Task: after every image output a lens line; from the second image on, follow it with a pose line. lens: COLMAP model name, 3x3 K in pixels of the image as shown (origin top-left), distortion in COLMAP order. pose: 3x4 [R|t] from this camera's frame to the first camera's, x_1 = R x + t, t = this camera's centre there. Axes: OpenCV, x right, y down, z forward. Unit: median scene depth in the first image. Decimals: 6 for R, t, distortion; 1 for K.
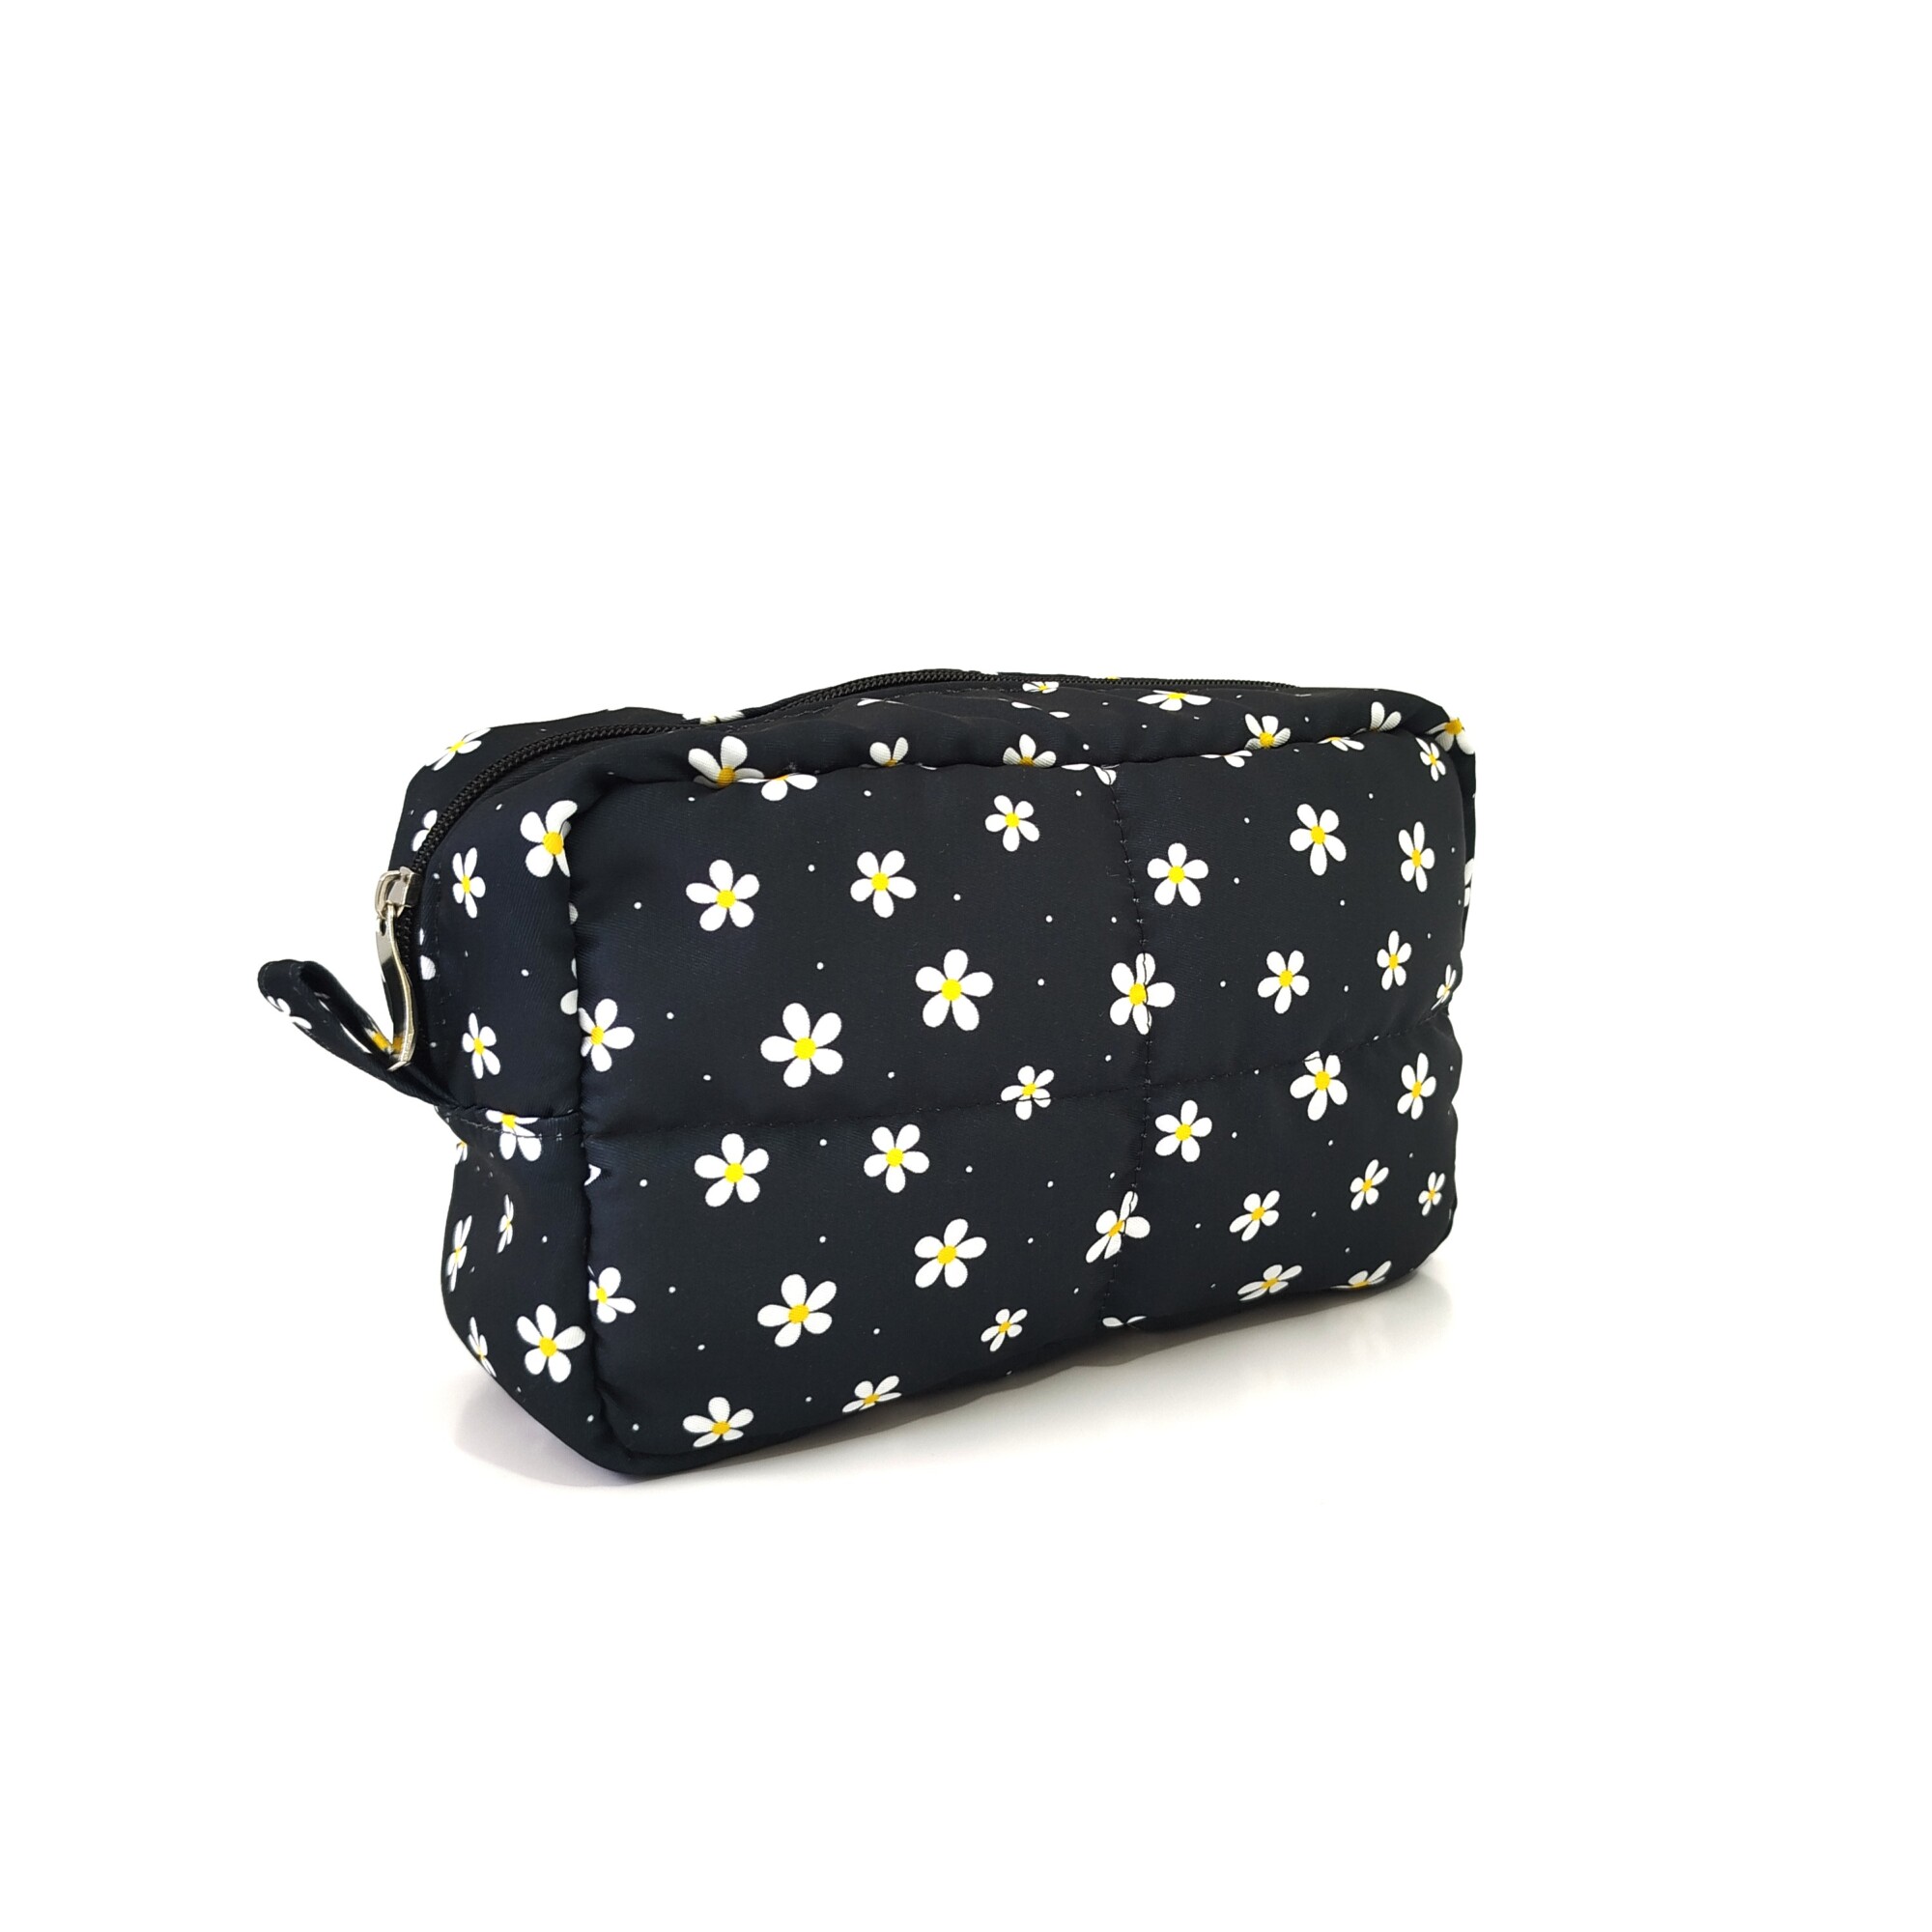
lens RADIAL K [[1826.7, 0, 968.8], [0, 1826.7, 956.6], [0, 0, 1]] dist [0.196465, 0.000000]
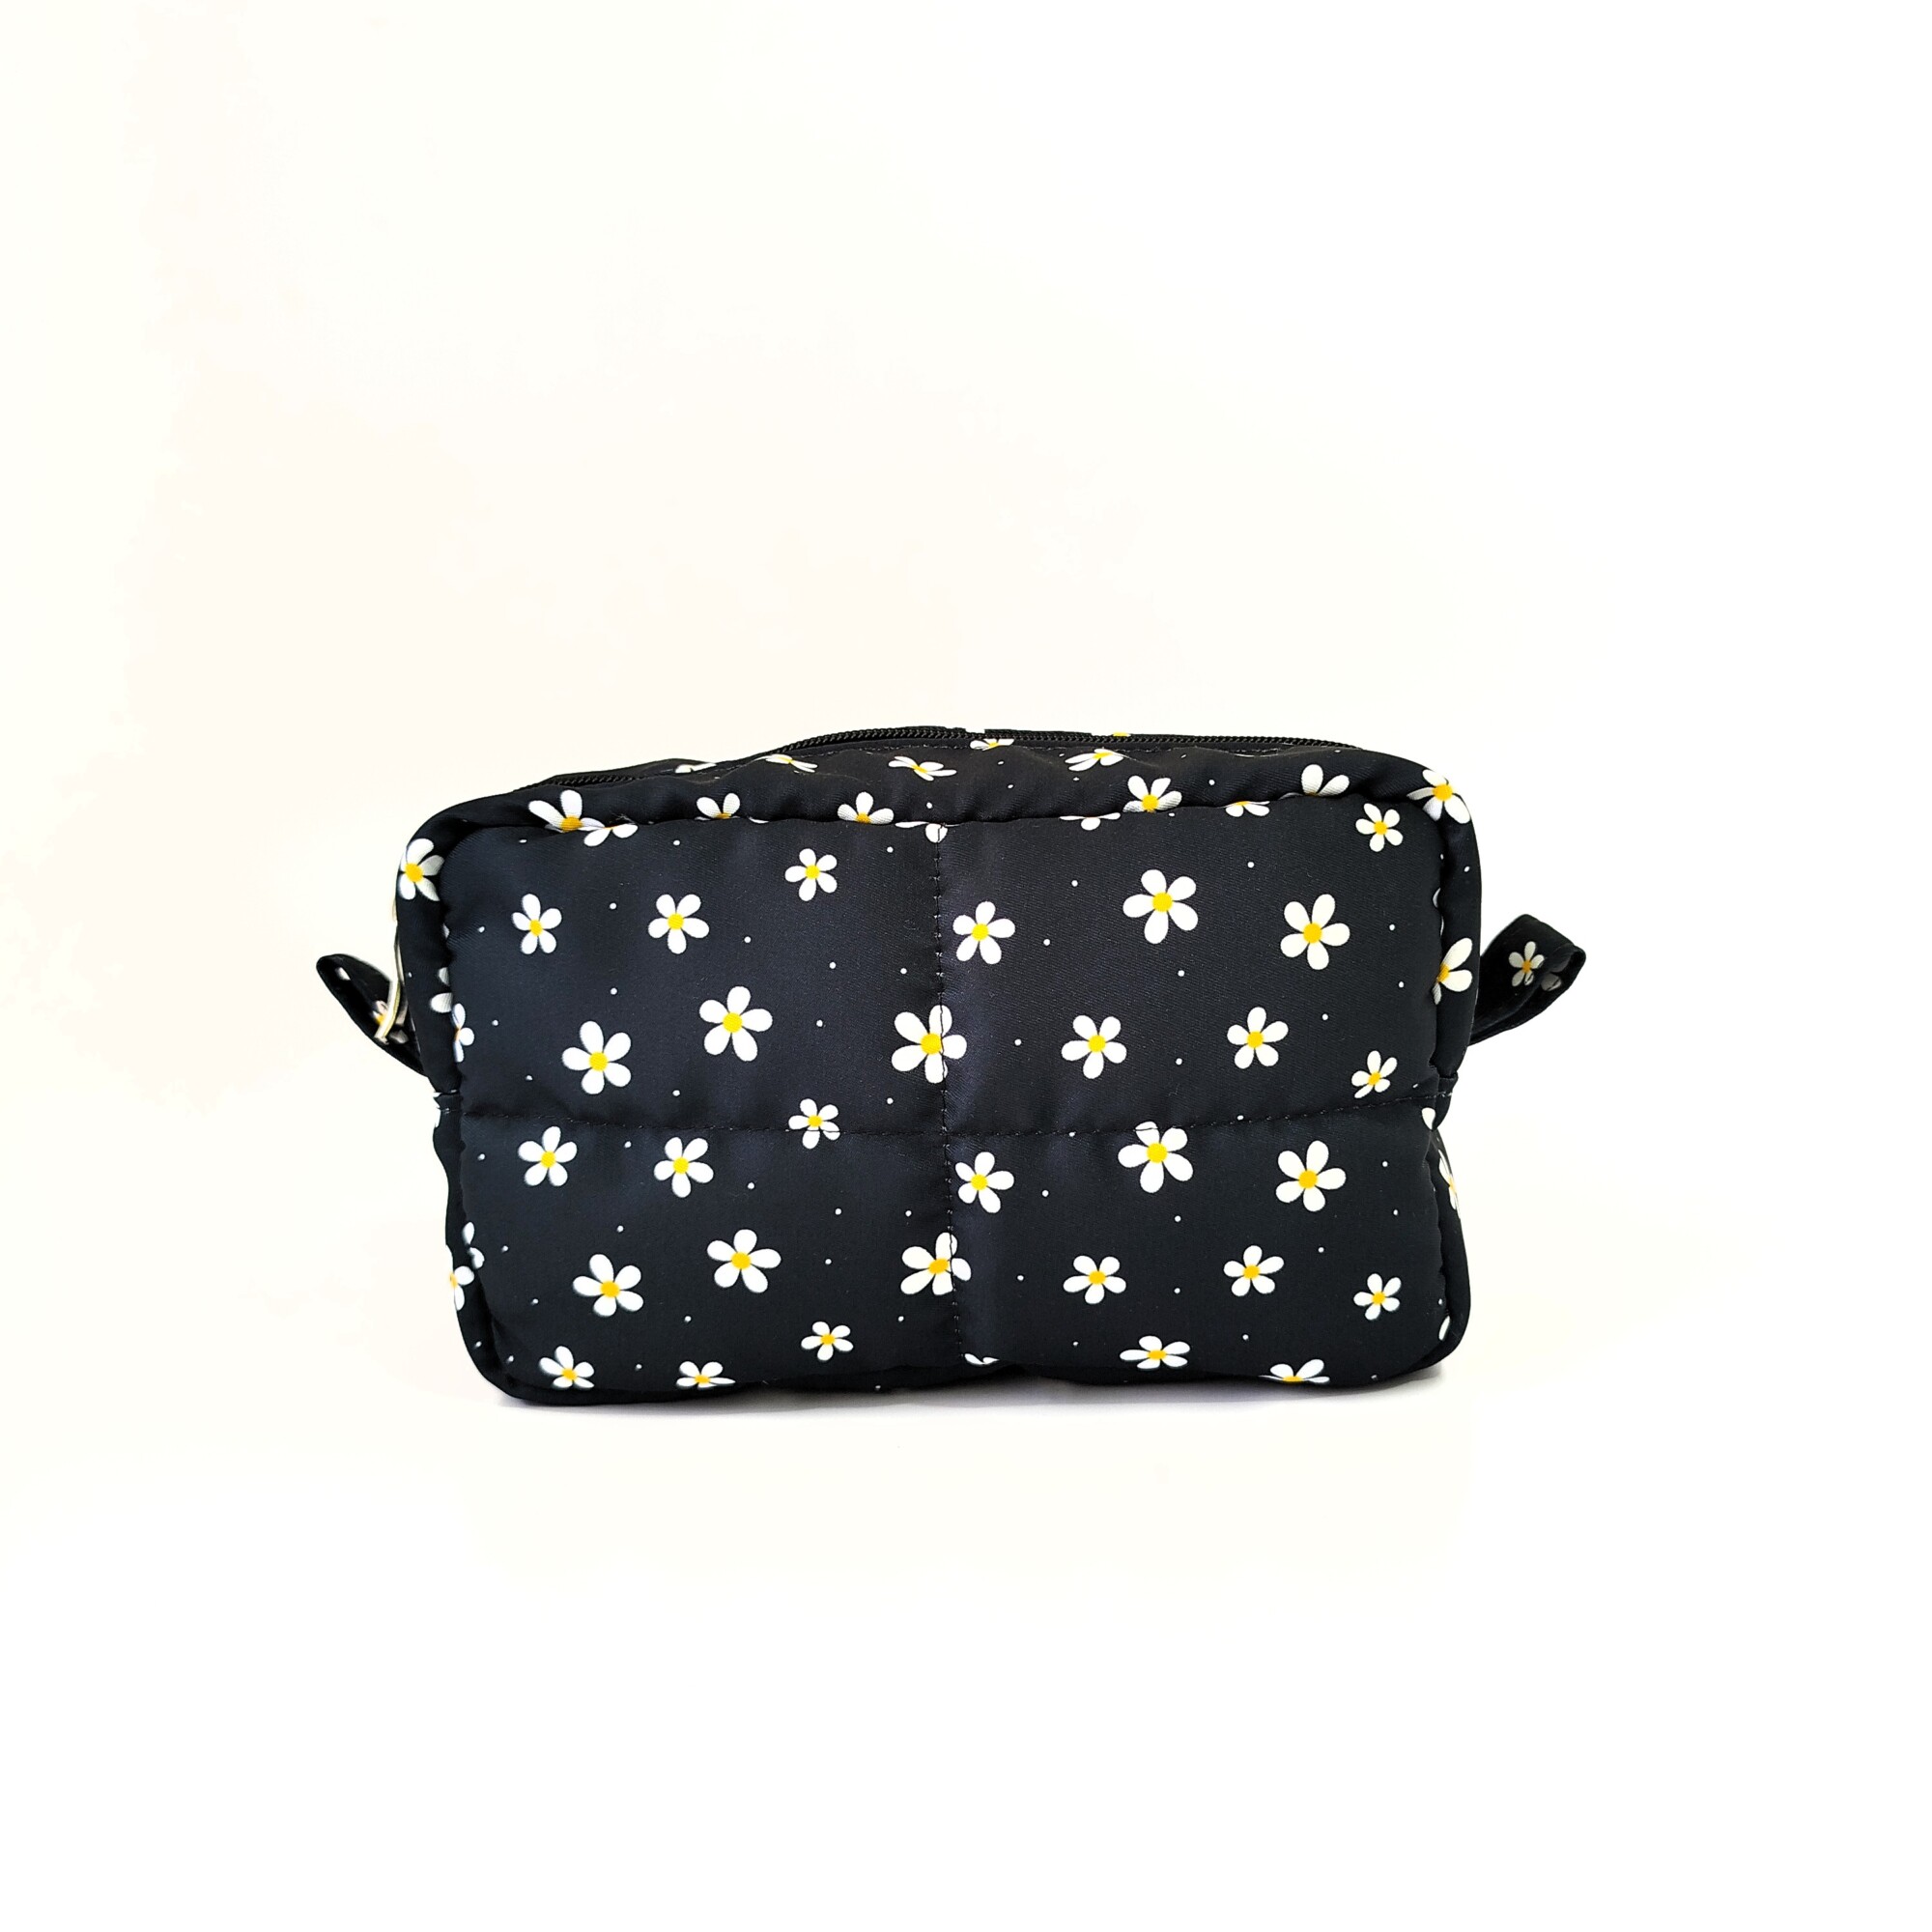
lens RADIAL K [[1826.7, 0, 973.2], [0, 1826.7, 965.0], [0, 0, 1]] dist [0.196465, 0.000000]
pose [[0.838956, 0.076767, -0.538758, 0.686375], [-0.075183, 0.996857, 0.024966, -0.053562], [0.538981, 0.019560, 0.842091, 0.135277]]
